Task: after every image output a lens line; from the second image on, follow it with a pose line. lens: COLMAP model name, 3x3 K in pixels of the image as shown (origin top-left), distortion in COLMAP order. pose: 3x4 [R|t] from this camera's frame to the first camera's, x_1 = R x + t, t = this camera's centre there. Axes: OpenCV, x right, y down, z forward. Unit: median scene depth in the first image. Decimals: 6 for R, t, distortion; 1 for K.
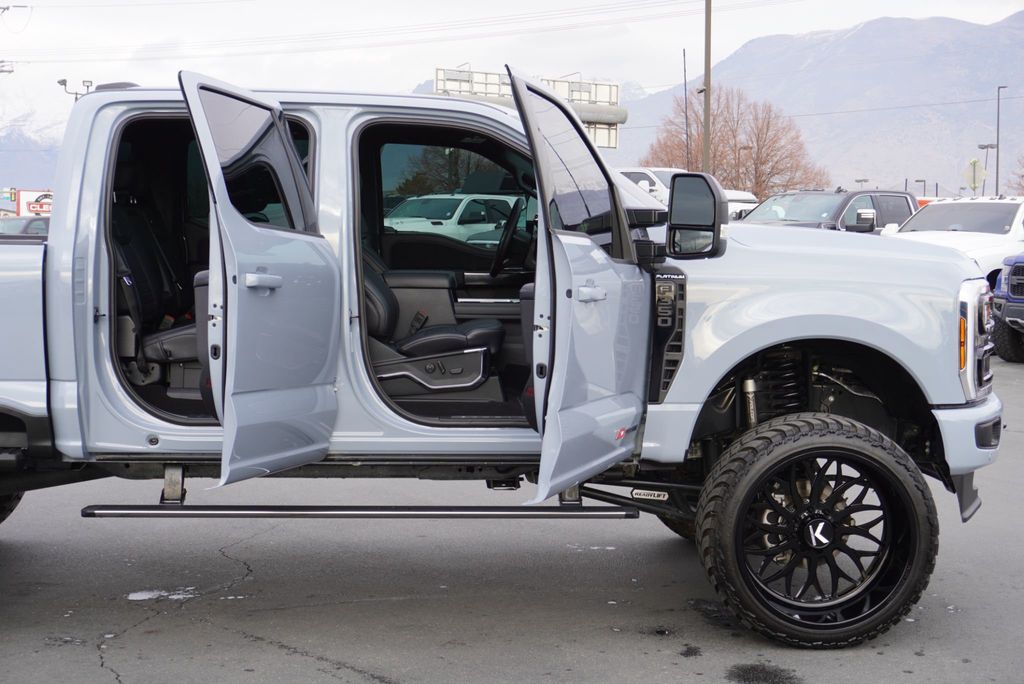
lens RADIAL K [[1537.0, 0, 512.0], [0, 1537.0, 342.0], [0, 0, 1]] dist [0.002653, 0.001846]
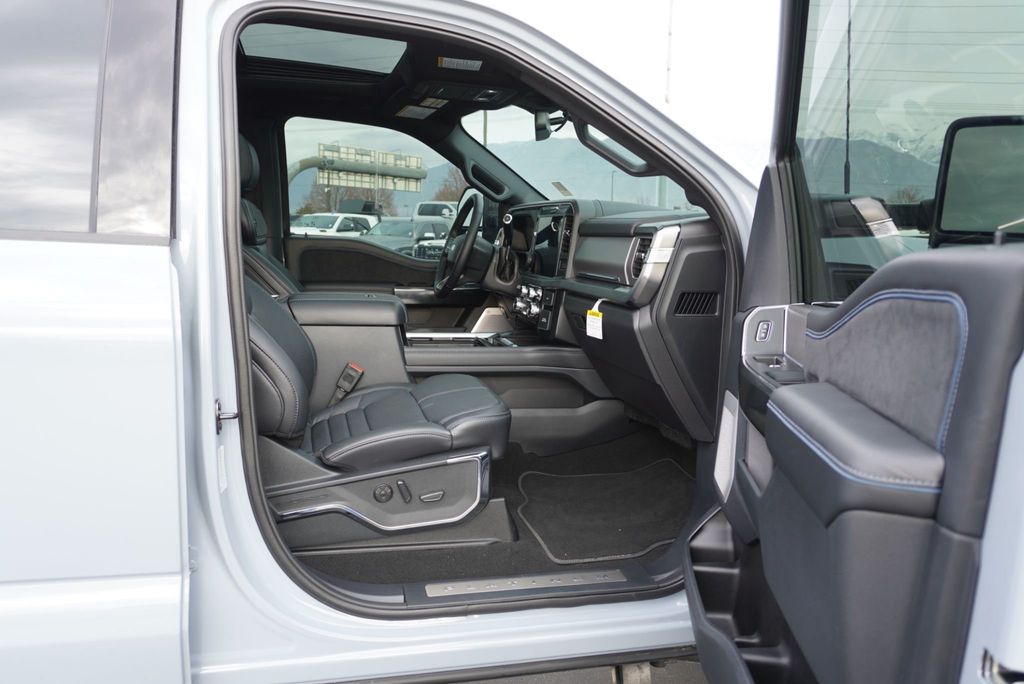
lens RADIAL K [[785.9, 0, 512.0], [0, 785.9, 342.0], [0, 0, 1]] dist [-0.006334, -0.002067]
pose [[0.981405, -0.001921, 0.191940, -0.056442], [-0.009332, 0.998290, 0.057703, -0.047055], [-0.191723, -0.058421, 0.979709, 0.668841]]
